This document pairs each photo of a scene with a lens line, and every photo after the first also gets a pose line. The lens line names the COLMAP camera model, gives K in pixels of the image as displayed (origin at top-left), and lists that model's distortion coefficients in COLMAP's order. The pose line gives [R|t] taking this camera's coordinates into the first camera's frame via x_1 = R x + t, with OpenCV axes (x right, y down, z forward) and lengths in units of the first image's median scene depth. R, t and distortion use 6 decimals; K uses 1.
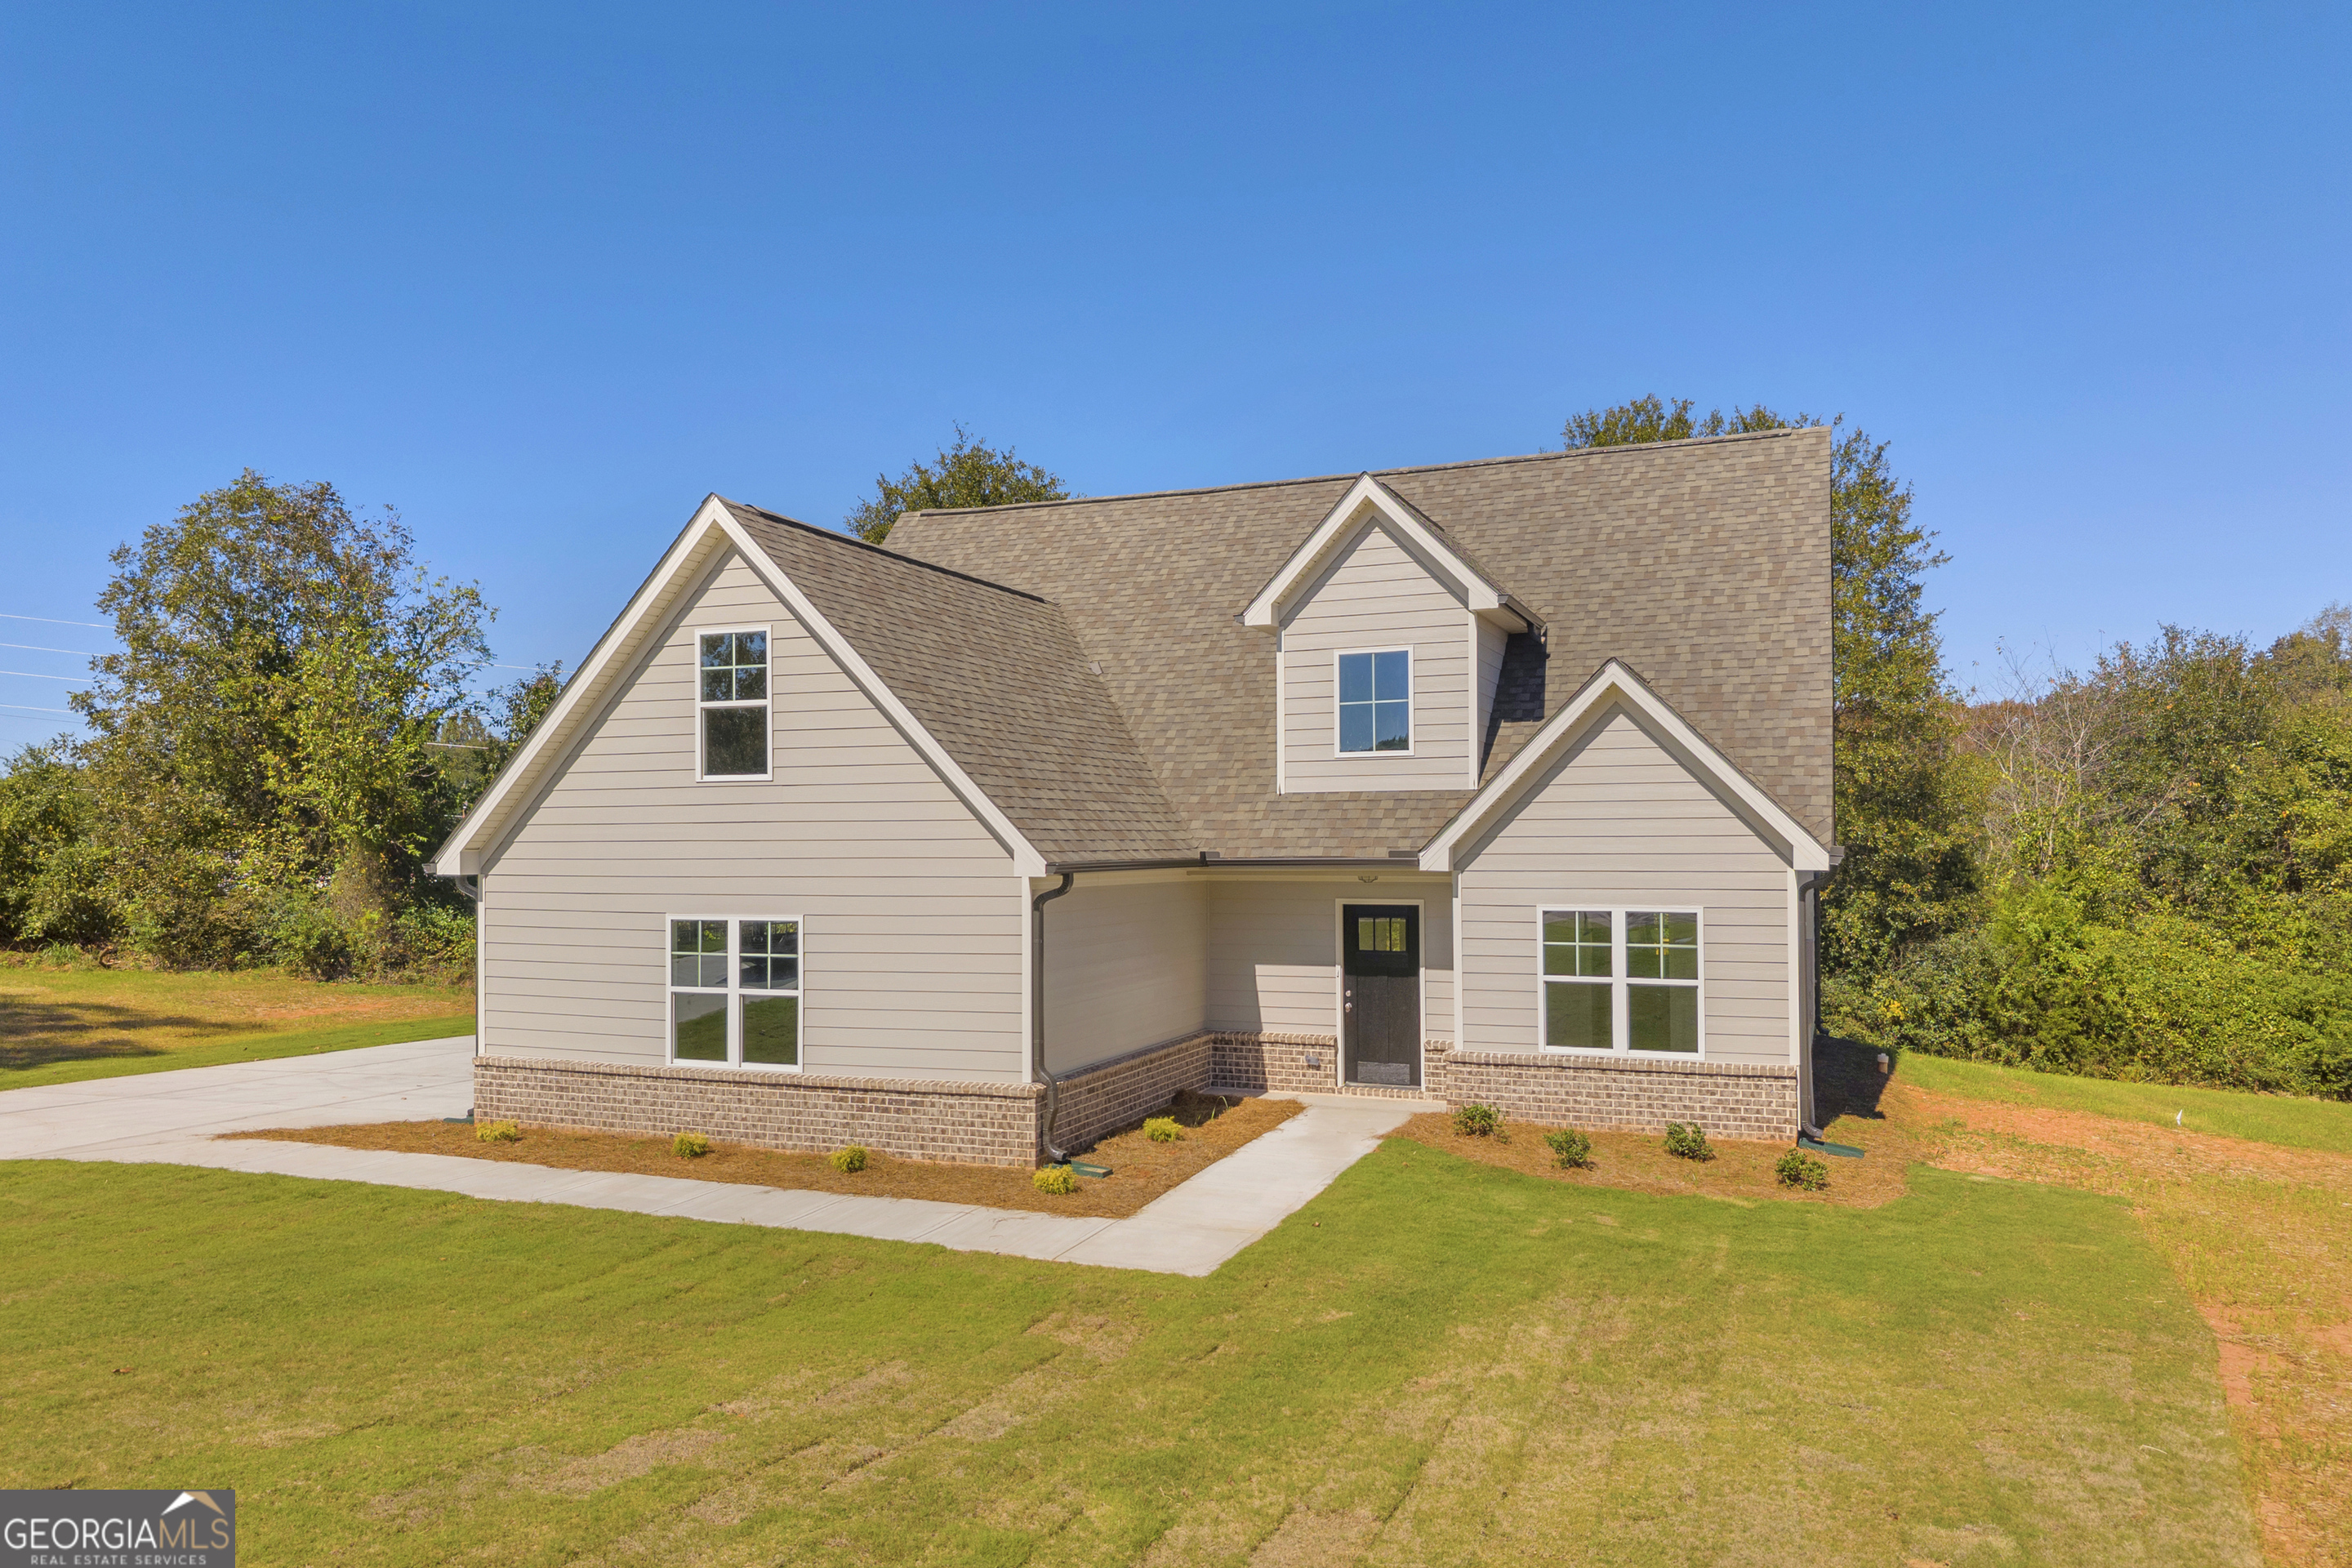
lens RADIAL K [[1660.2, 0, 1169.4], [0, 1660.2, 804.4], [0, 0, 1]] dist [0.005947, -0.012202]
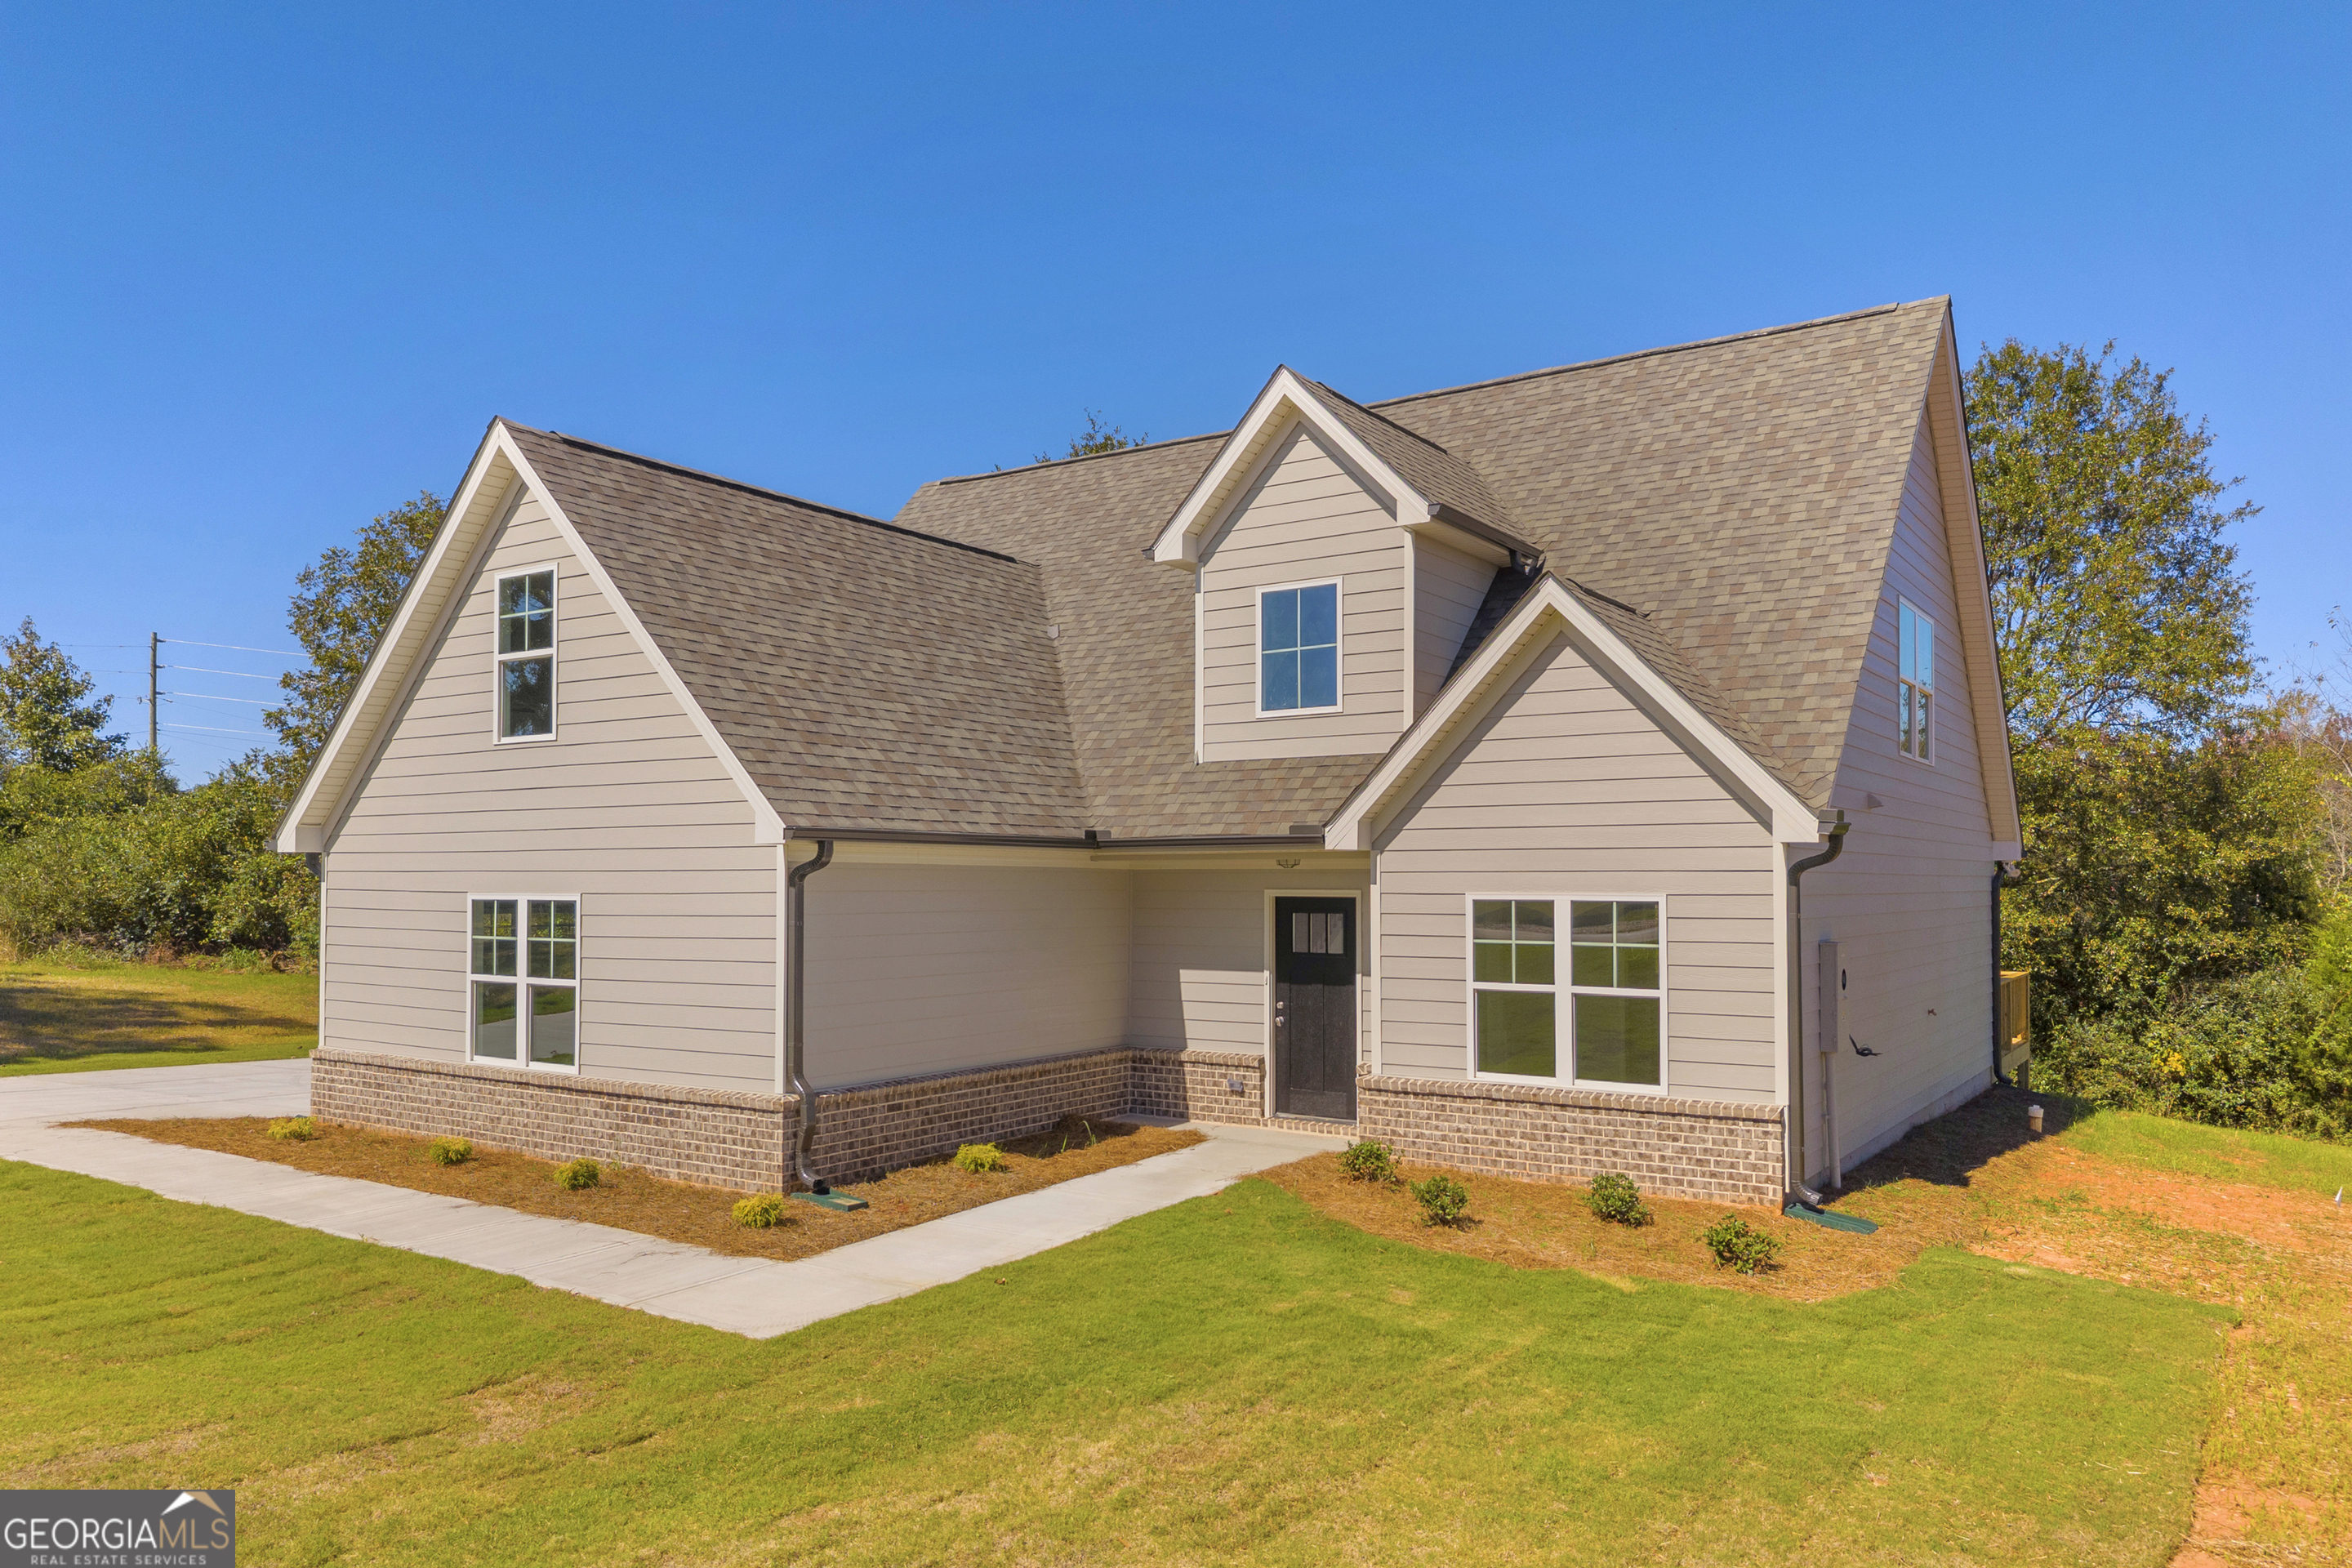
lens RADIAL K [[1660.2, 0, 1175.6], [0, 1660.2, 839.0], [0, 0, 1]] dist [0.005947, -0.012202]
pose [[0.978294, 0.001433, -0.207217, 0.254949], [-0.002874, 0.999974, -0.006655, 0.041576], [0.207202, 0.007106, 0.978272, 0.204705]]
